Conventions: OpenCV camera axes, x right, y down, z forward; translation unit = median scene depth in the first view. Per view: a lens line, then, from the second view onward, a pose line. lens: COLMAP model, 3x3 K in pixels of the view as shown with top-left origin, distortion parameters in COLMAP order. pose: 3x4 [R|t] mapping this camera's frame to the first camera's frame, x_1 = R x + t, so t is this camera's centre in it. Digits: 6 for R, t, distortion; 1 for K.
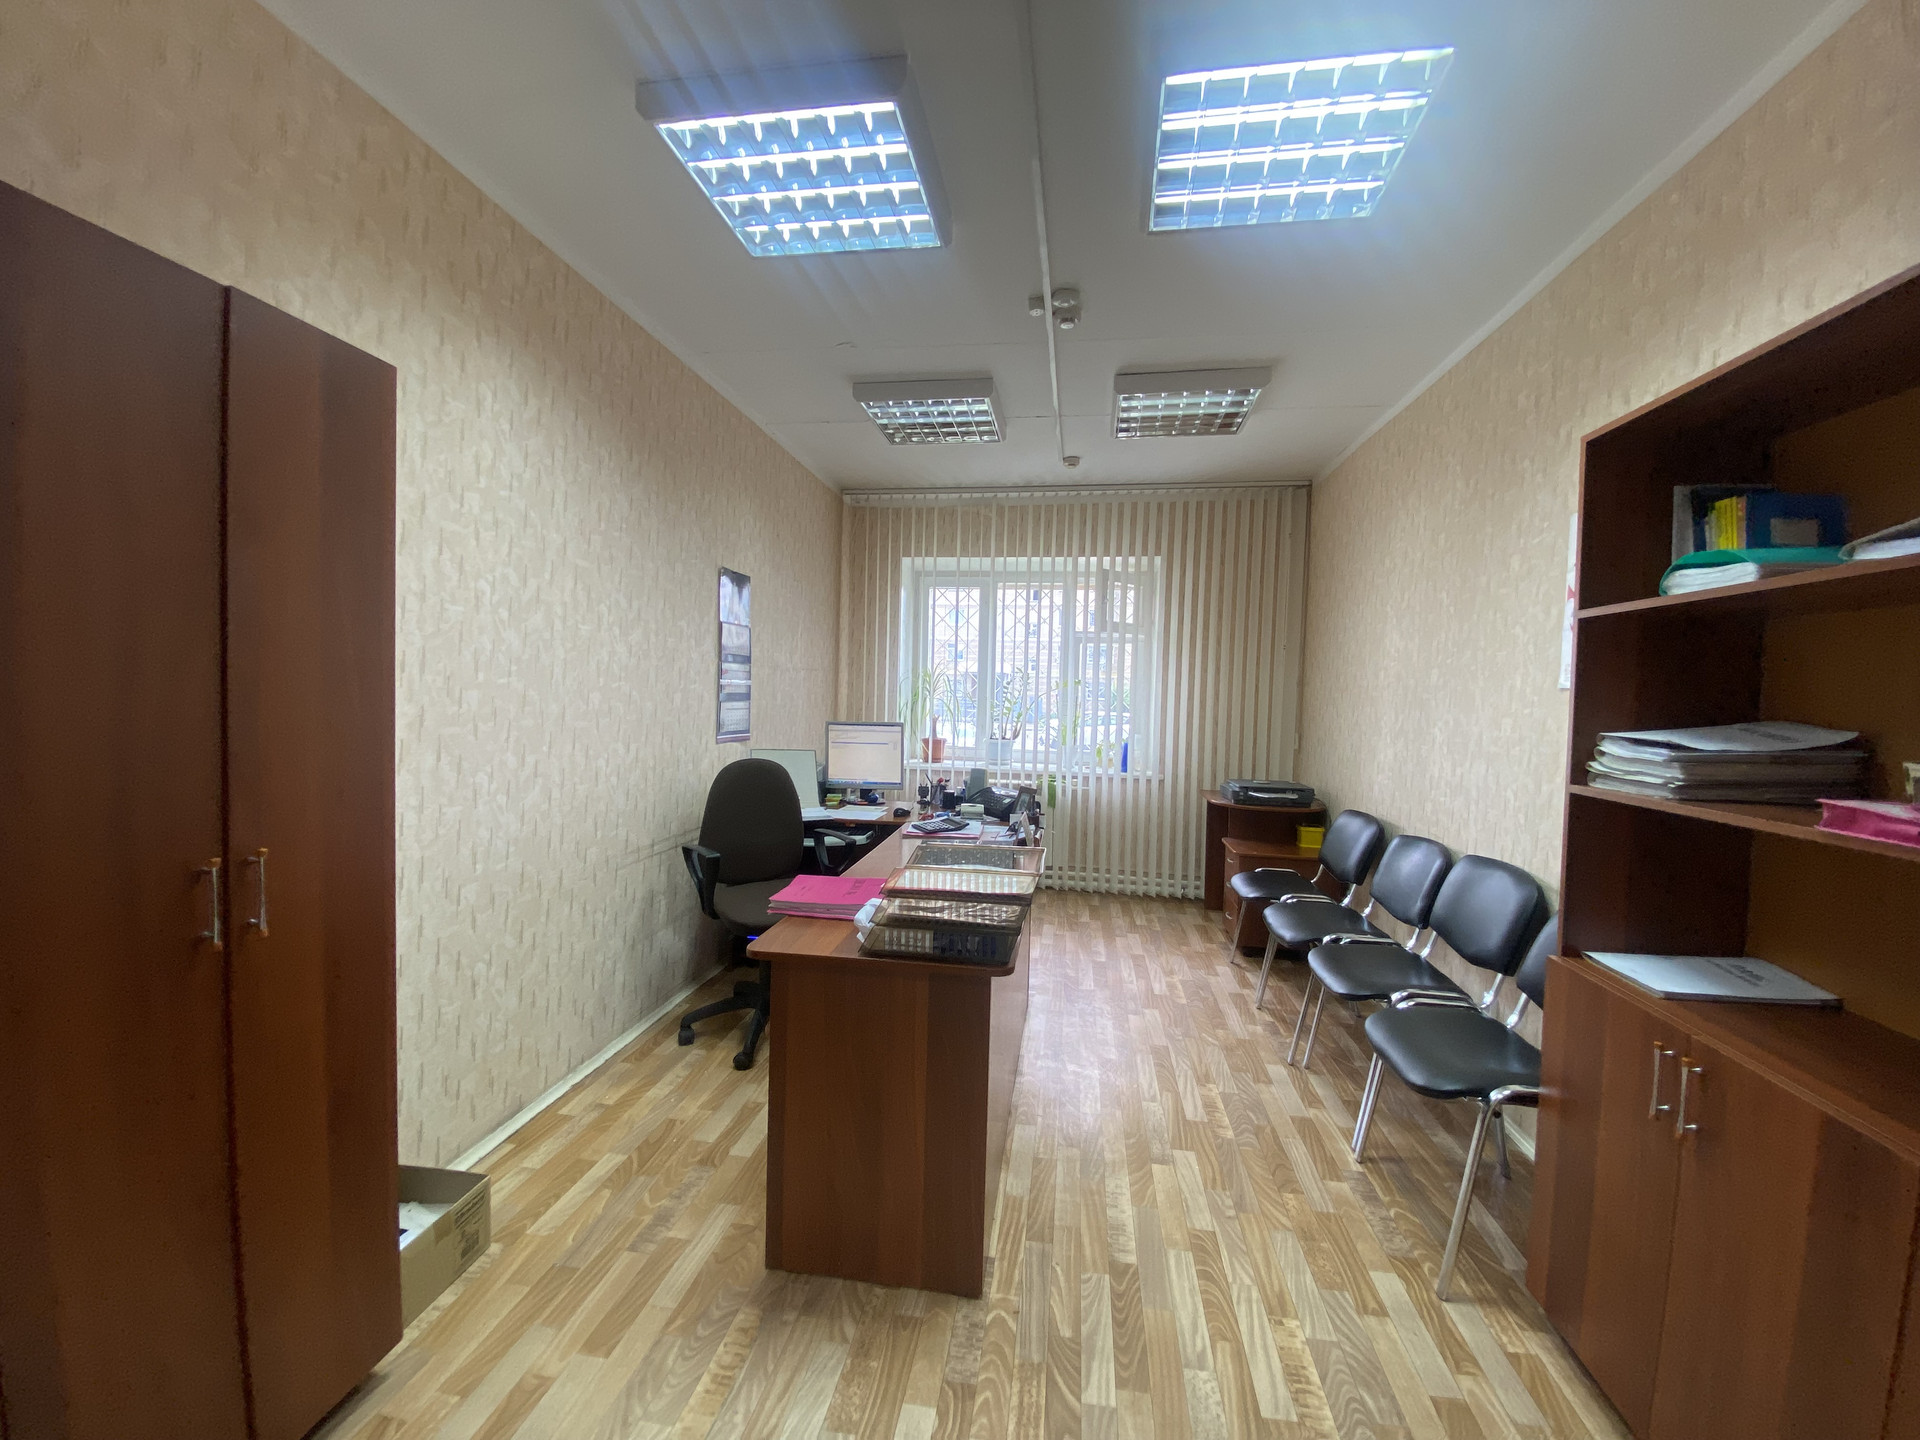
lens RADIAL K [[778.9, 0, 959.1], [0, 778.9, 717.5], [0, 0, 1]] dist [0.012159, -0.015583]
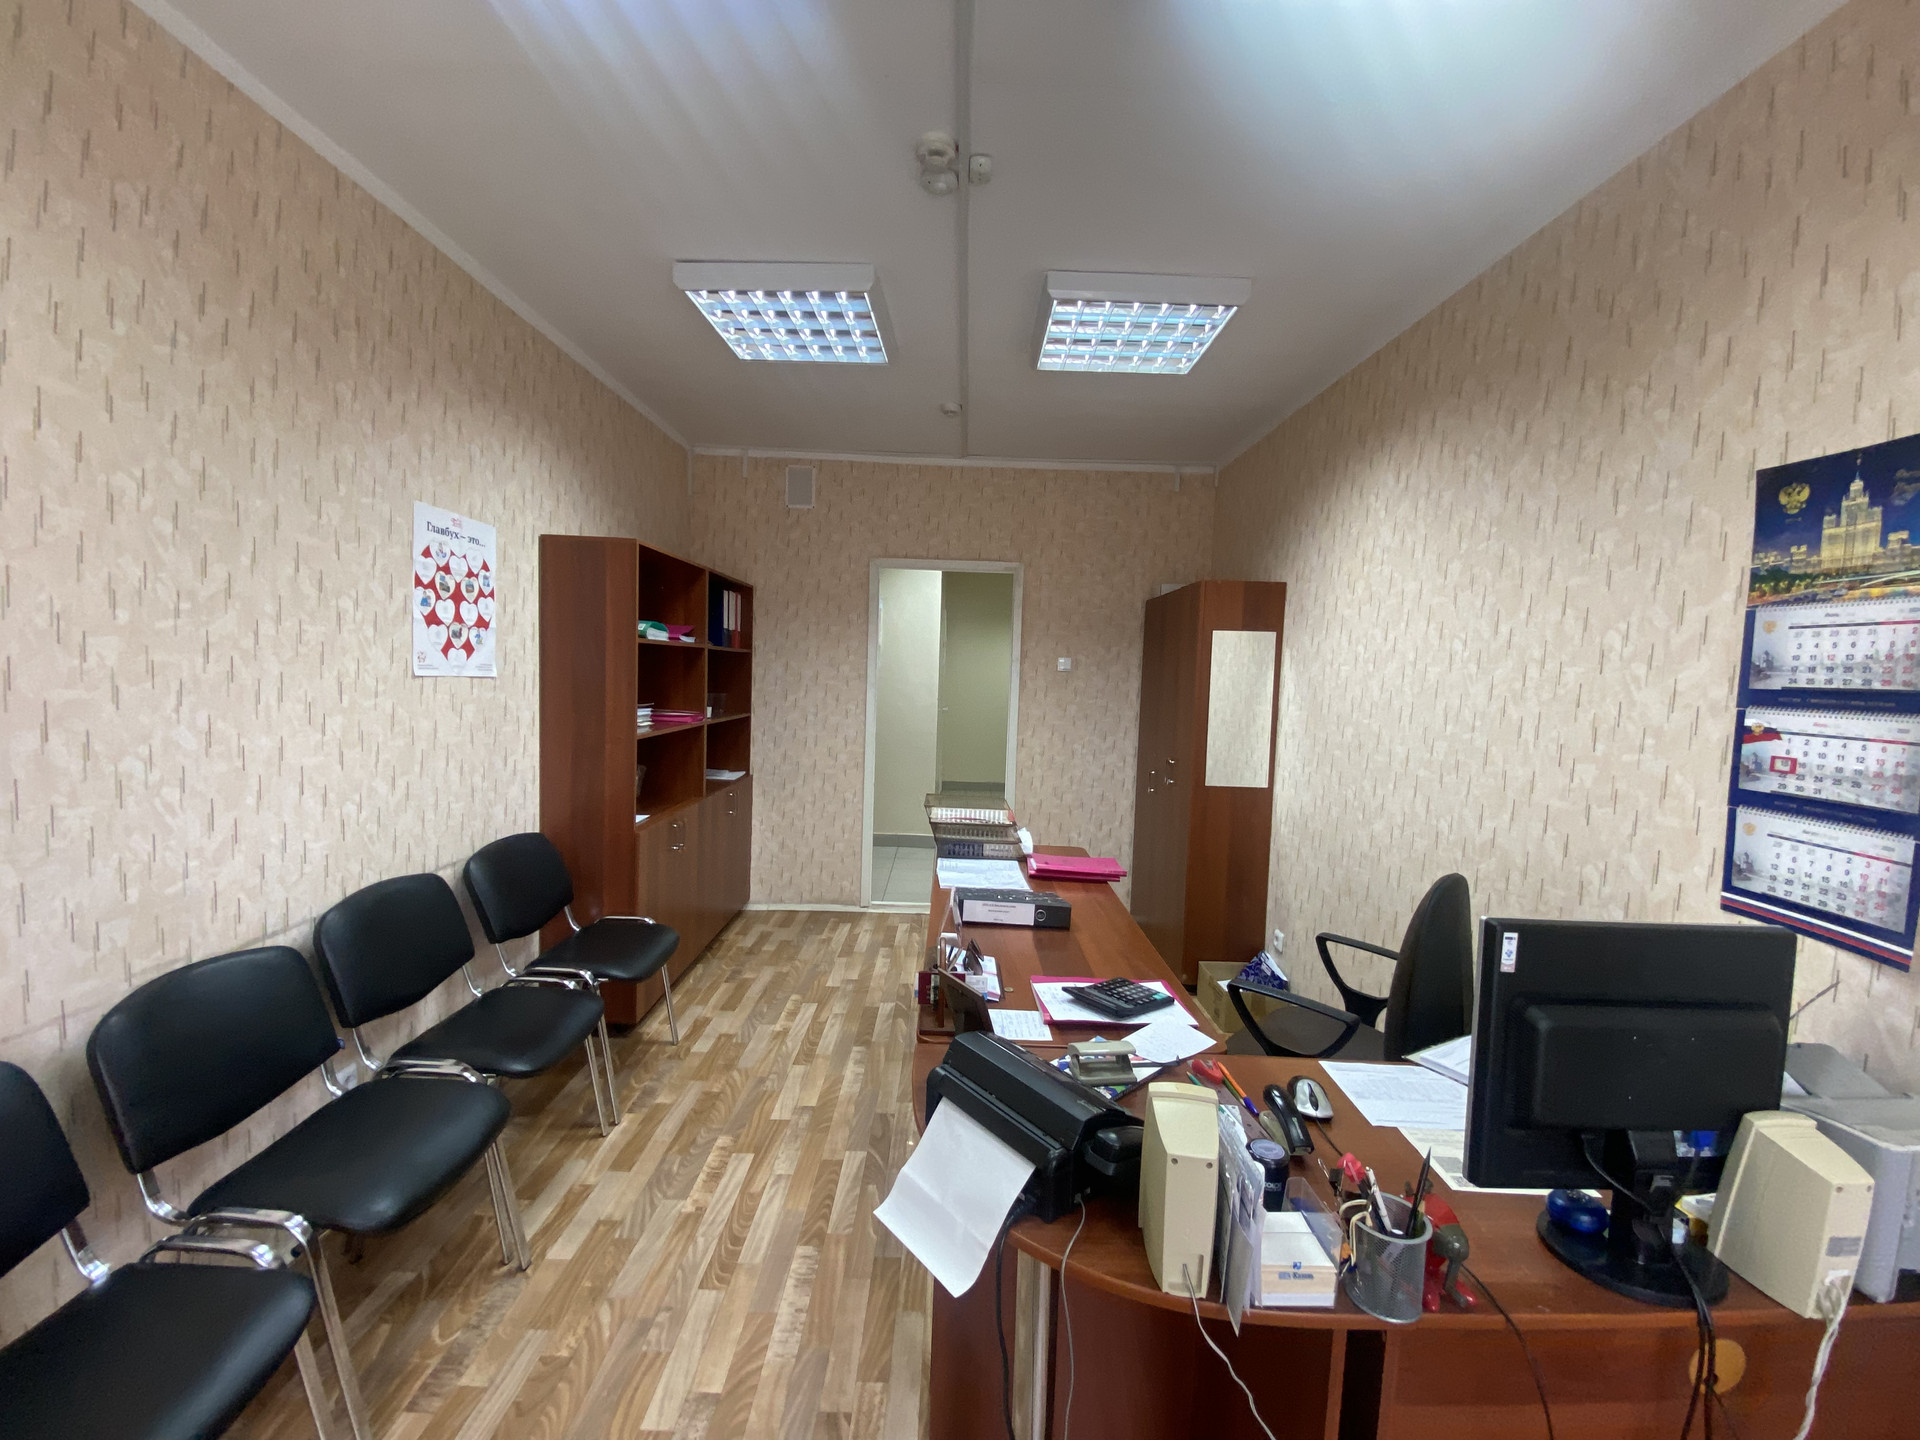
lens RADIAL K [[778.9, 0, 957.1], [0, 778.9, 719.2], [0, 0, 1]] dist [0.012159, -0.015583]
pose [[-0.986822, -0.052267, -0.153134, 0.246954], [-0.066842, 0.993547, 0.091631, -0.120596], [0.147357, 0.100659, -0.983948, 2.117185]]
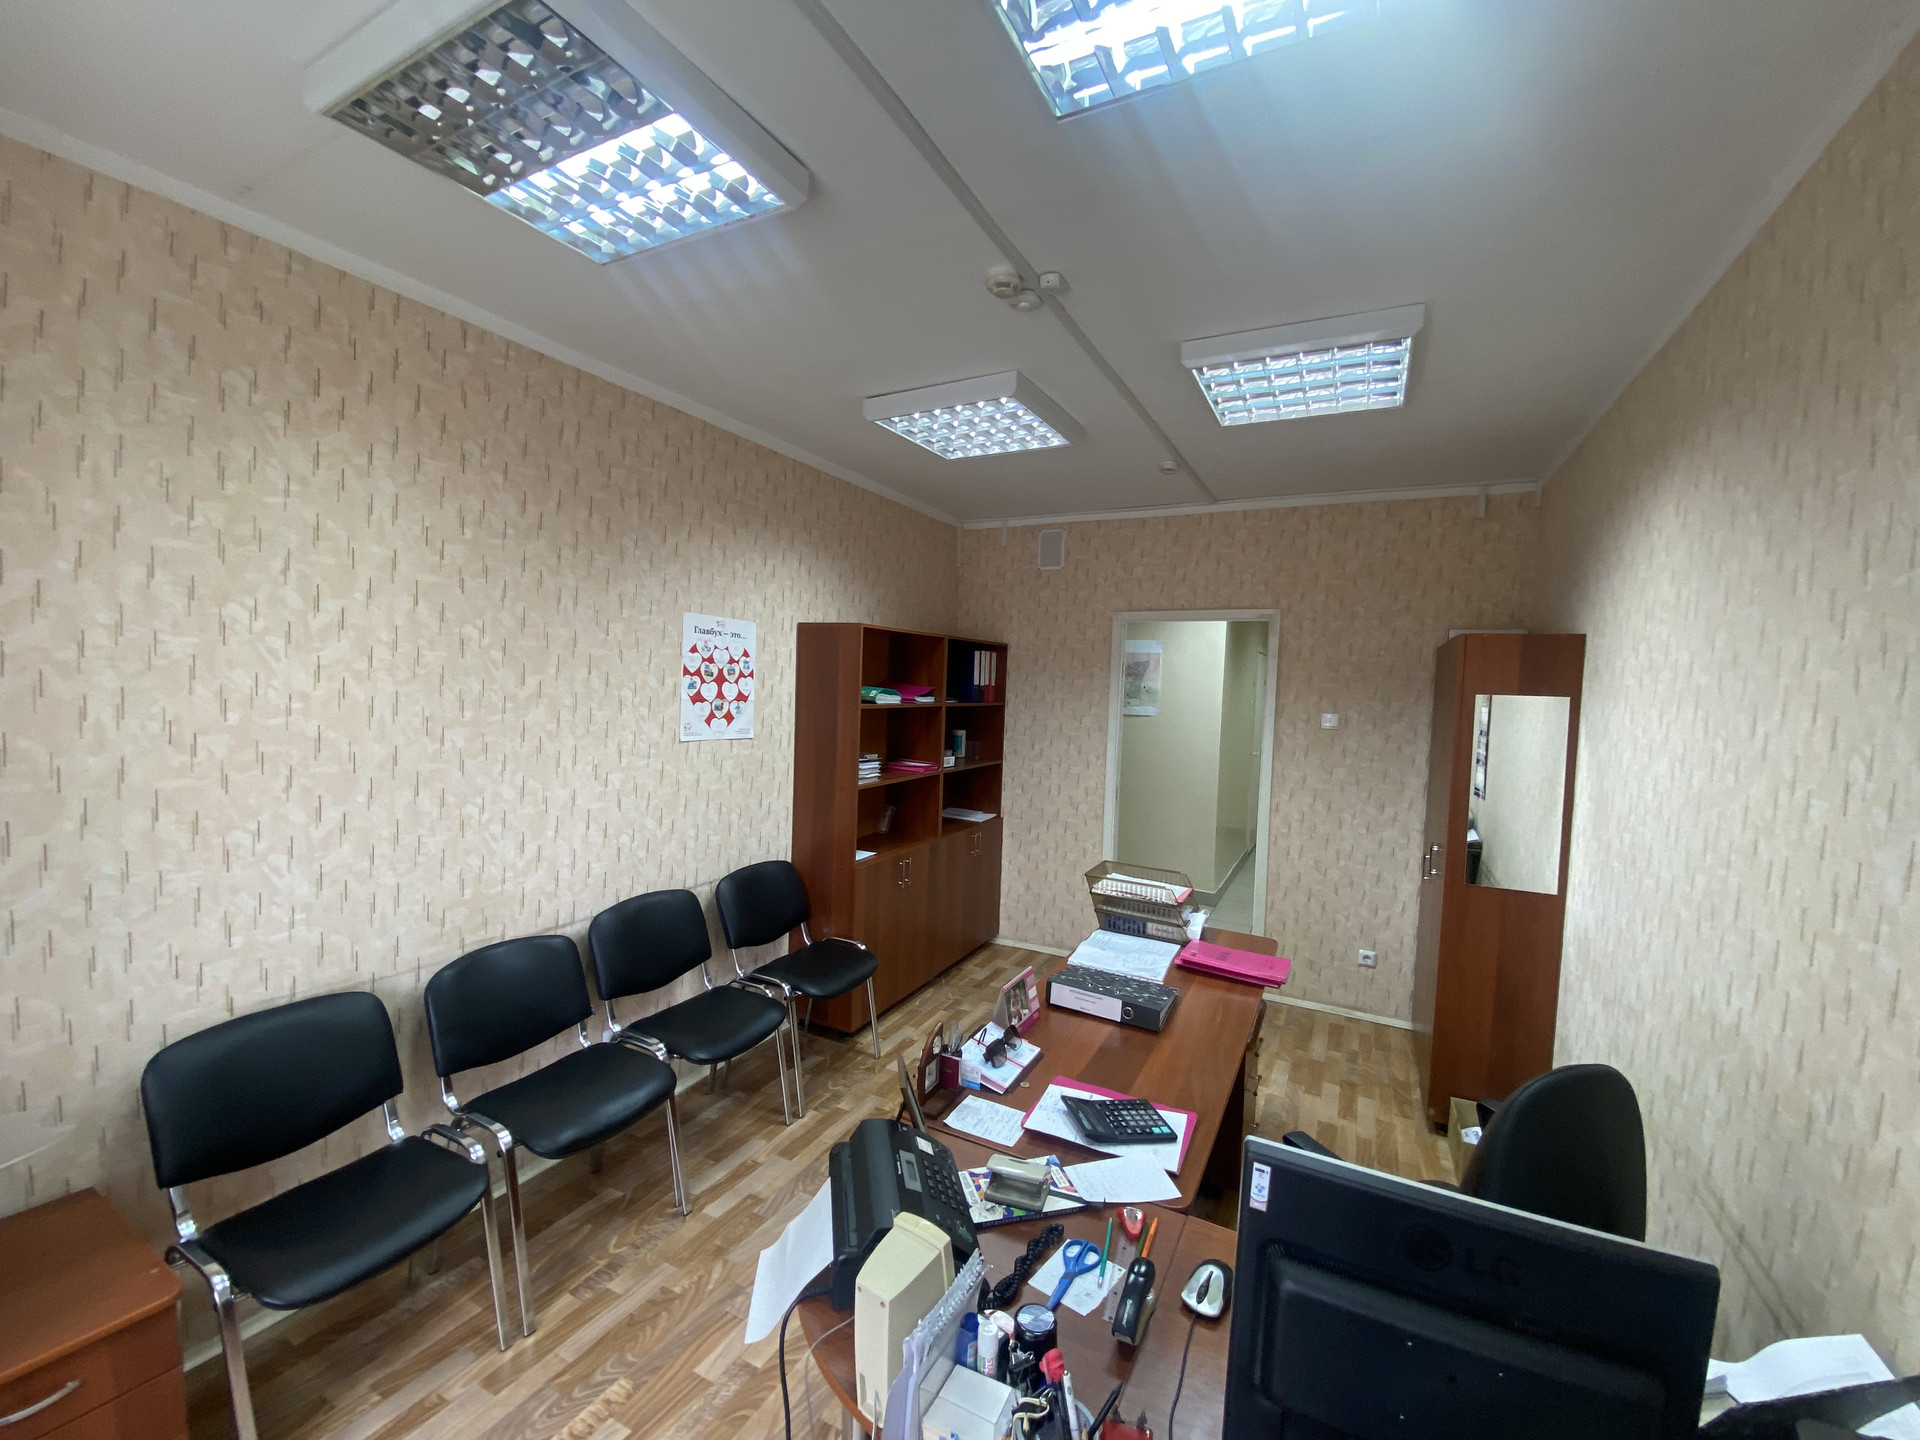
lens RADIAL K [[778.9, 0, 966.0], [0, 778.9, 717.7], [0, 0, 1]] dist [0.012159, -0.015583]
pose [[-0.944492, -0.077006, 0.319382, -0.103784], [-0.051202, 0.994766, 0.088430, -0.220920], [-0.324520, 0.067168, -0.943491, 2.128022]]
